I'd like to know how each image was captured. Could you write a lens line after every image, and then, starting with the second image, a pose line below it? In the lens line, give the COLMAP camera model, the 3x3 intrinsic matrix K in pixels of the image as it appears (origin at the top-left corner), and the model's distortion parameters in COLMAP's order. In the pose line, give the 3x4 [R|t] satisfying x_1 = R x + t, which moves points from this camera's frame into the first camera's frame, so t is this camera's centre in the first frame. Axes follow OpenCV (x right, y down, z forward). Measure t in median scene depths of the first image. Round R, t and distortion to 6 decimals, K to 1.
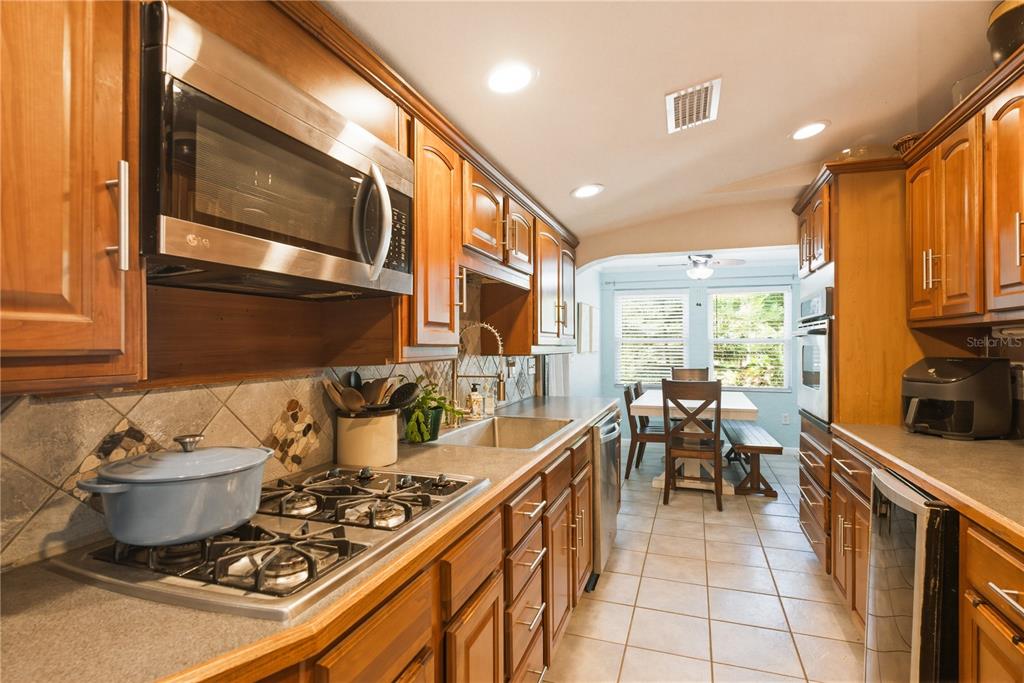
lens RADIAL K [[513.8, 0, 512.5], [0, 513.8, 343.6], [0, 0, 1]] dist [0.002866, -0.002727]
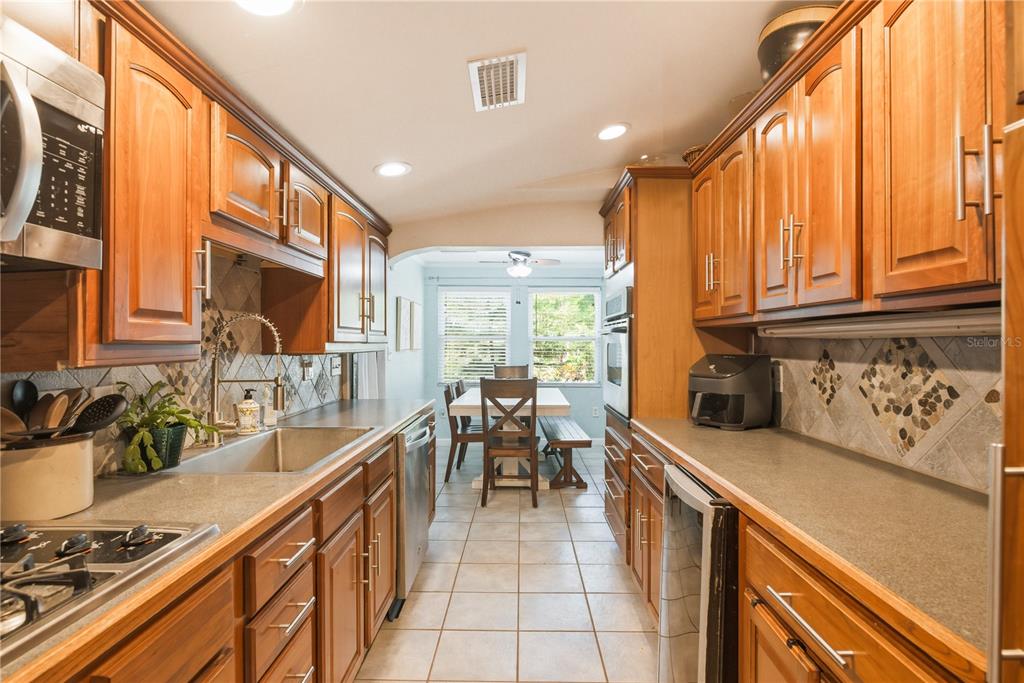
lens RADIAL K [[513.8, 0, 515.5], [0, 513.8, 340.0], [0, 0, 1]] dist [0.002866, -0.002727]
pose [[0.946859, 0.003764, 0.321628, 0.076024], [-0.003107, 0.999992, -0.002554, 0.000601], [-0.321635, 0.001419, 0.946863, 0.108938]]
